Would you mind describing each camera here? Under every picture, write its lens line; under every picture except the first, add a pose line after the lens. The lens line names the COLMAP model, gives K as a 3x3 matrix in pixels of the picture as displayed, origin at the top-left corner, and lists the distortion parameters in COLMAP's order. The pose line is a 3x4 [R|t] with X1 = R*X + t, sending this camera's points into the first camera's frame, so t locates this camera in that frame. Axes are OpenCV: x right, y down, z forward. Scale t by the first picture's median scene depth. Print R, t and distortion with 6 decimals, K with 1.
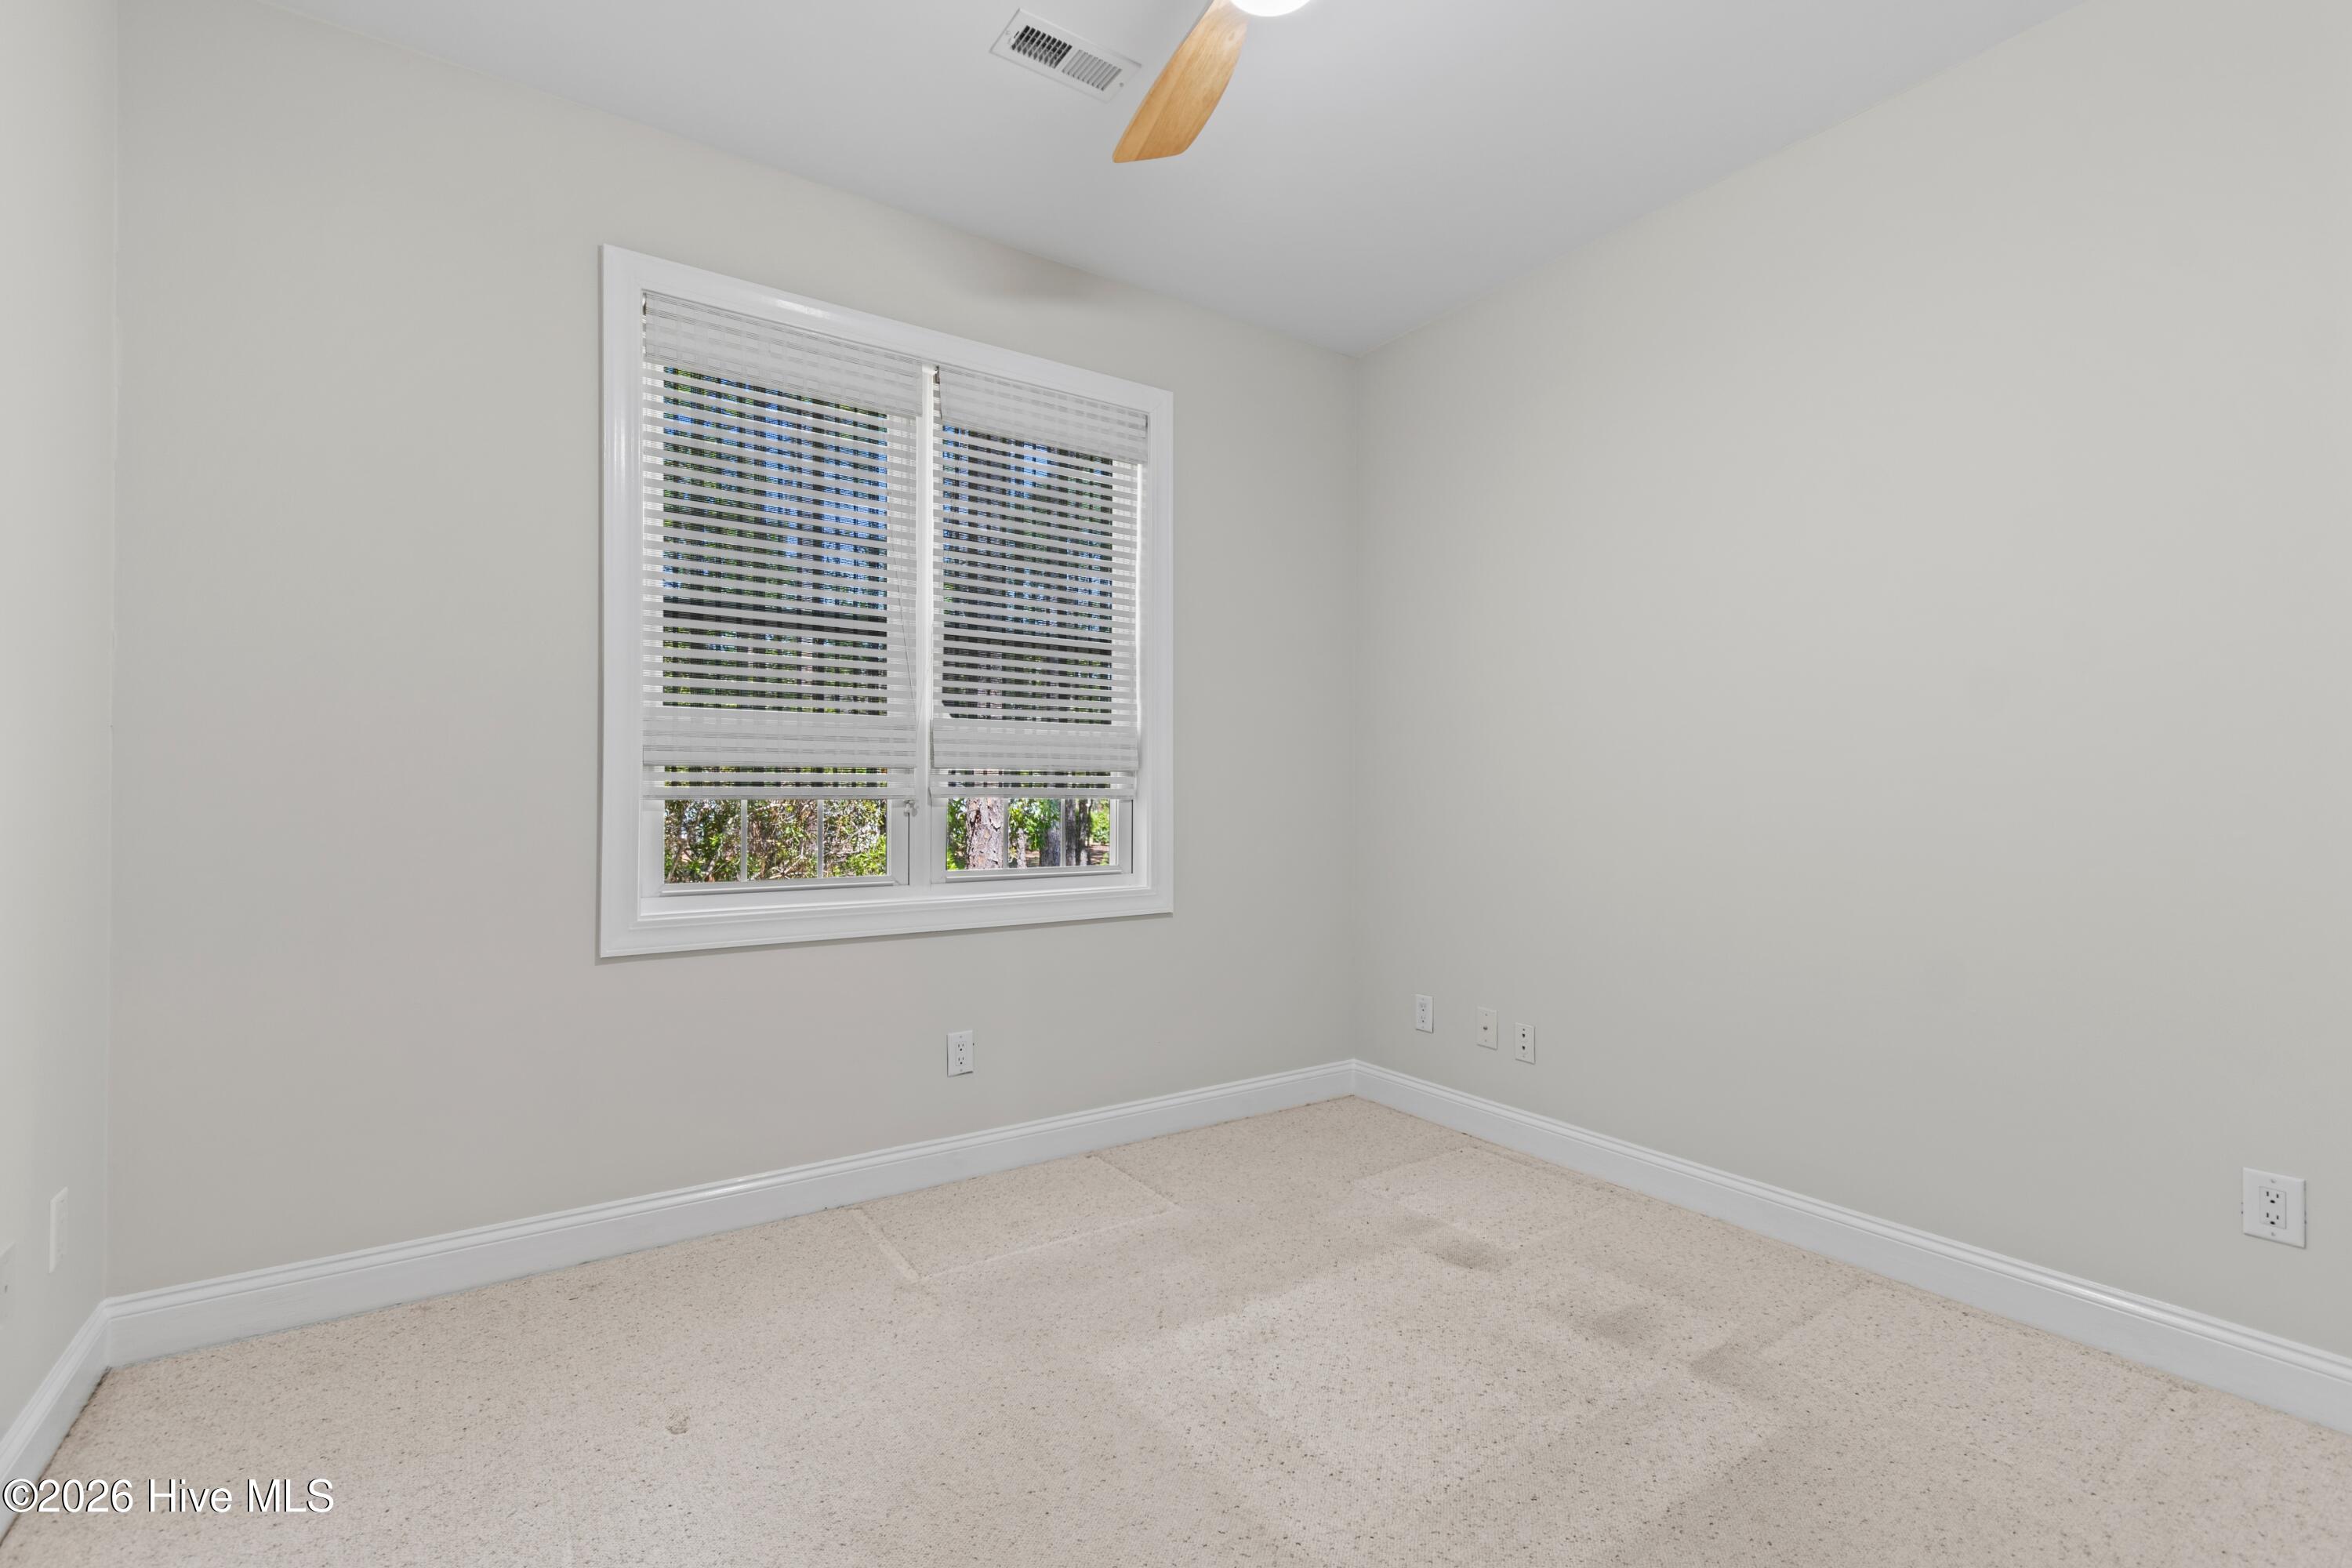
lens RADIAL K [[1044.5, 0, 1168.5], [0, 1044.5, 796.6], [0, 0, 1]] dist [0.002502, 0.000146]
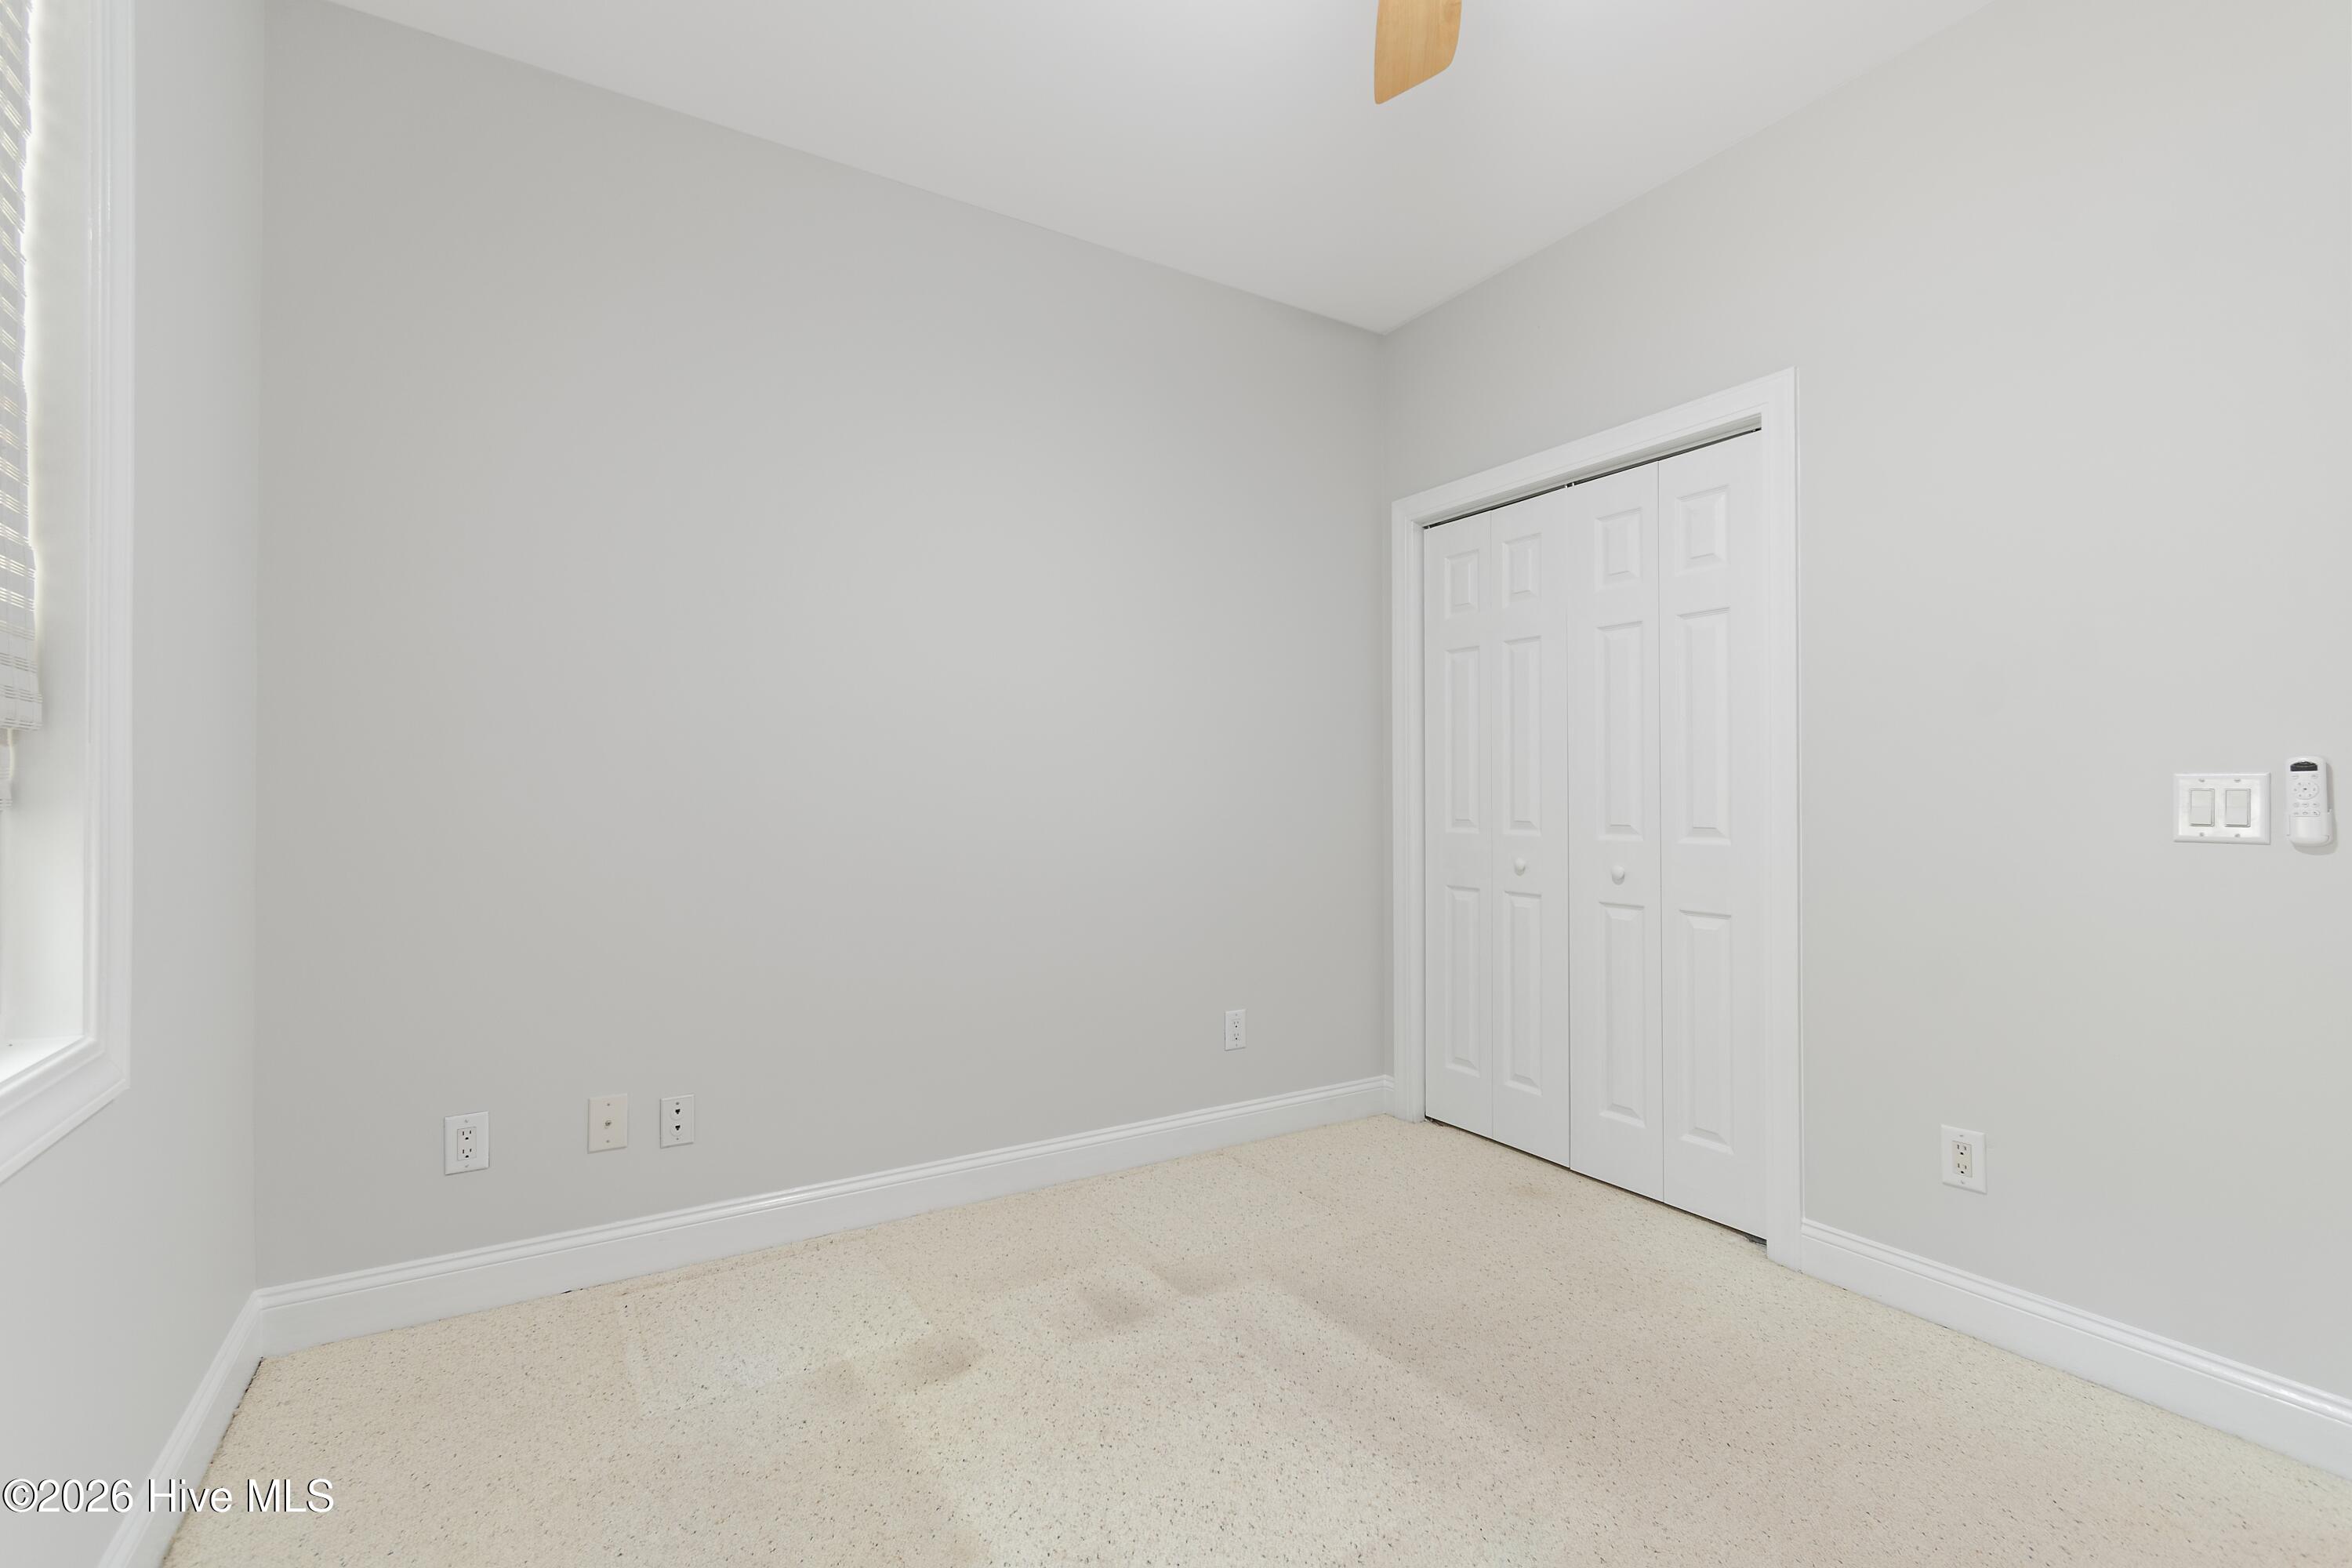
lens RADIAL K [[1044.5, 0, 1168.5], [0, 1044.5, 796.6], [0, 0, 1]] dist [0.002502, 0.000146]
pose [[0.041131, -0.006084, 0.999135, -0.469251], [0.005182, 0.999969, 0.005875, -0.001632], [-0.999140, 0.004936, 0.041162, 0.720994]]
